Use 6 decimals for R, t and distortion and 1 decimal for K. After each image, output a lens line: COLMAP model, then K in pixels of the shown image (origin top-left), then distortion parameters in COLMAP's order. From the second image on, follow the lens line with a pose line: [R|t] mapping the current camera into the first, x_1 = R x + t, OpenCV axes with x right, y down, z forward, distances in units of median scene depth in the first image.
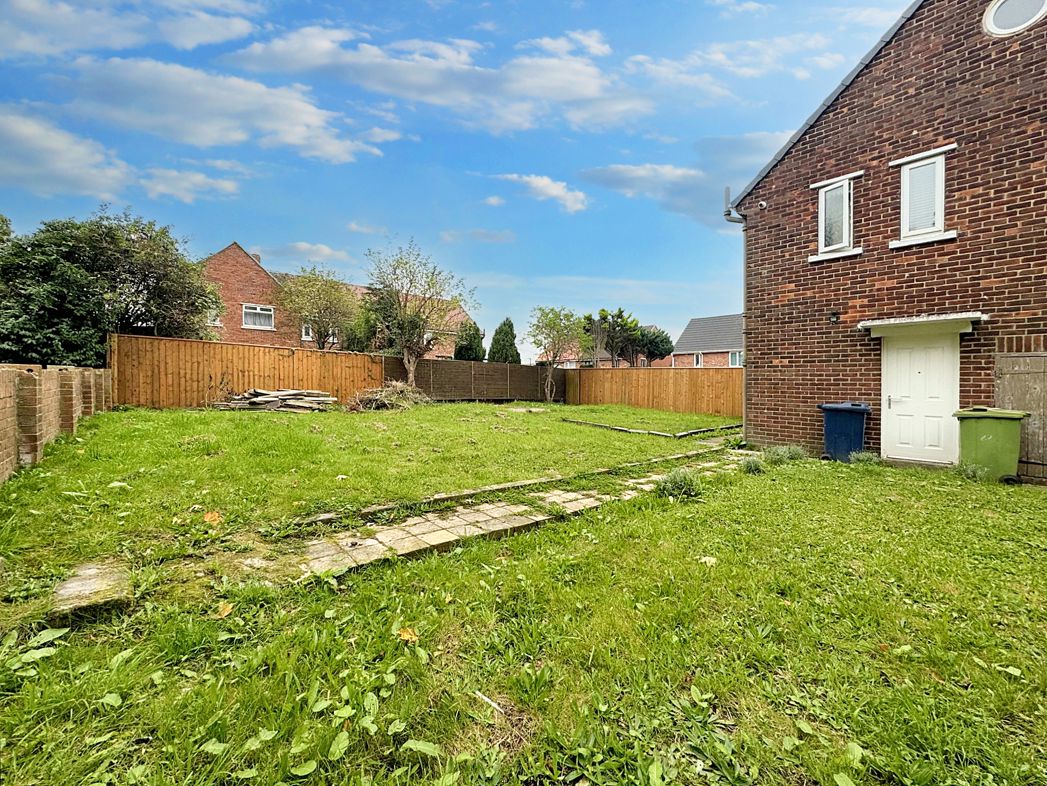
lens RADIAL K [[417.5, 0, 523.5], [0, 417.5, 393.0], [0, 0, 1]] dist [-0.002605, -0.000456]
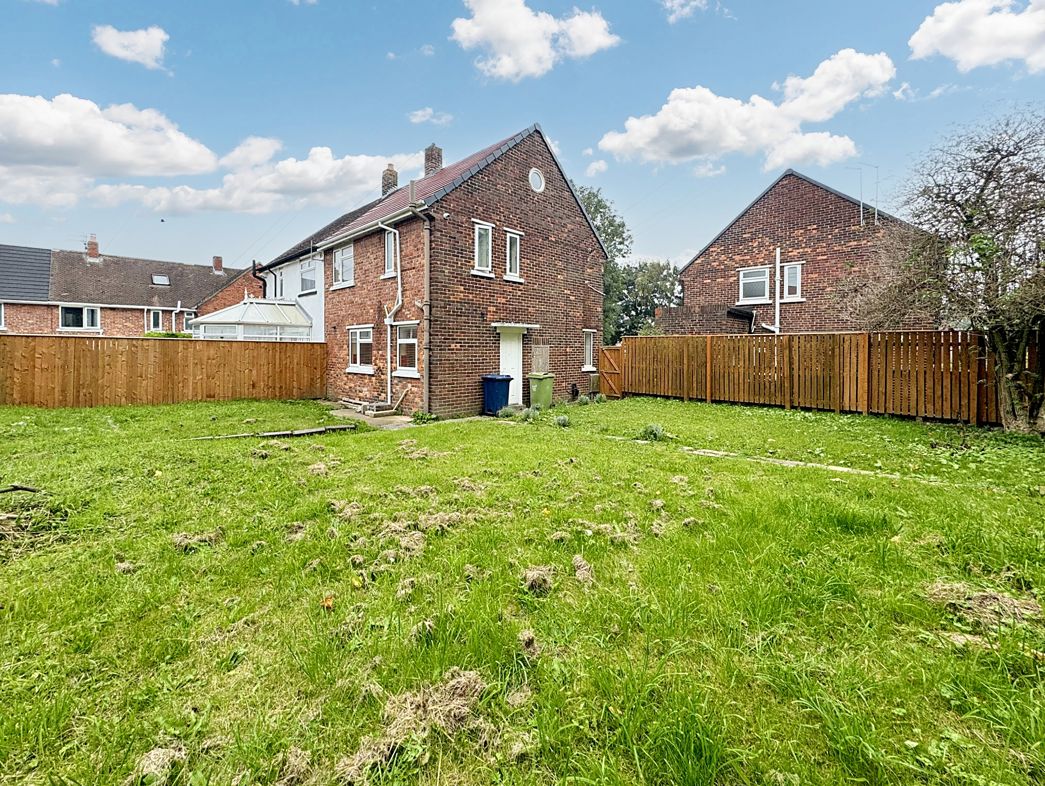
lens RADIAL K [[419.5, 0, 522.7], [0, 419.5, 347.9], [0, 0, 1]] dist [-0.000743, -0.000107]
pose [[-0.040957, -0.000259, 0.999161, -0.762282], [0.024167, 0.999707, 0.001250, -0.076011], [-0.998869, 0.024198, -0.040938, 0.982883]]
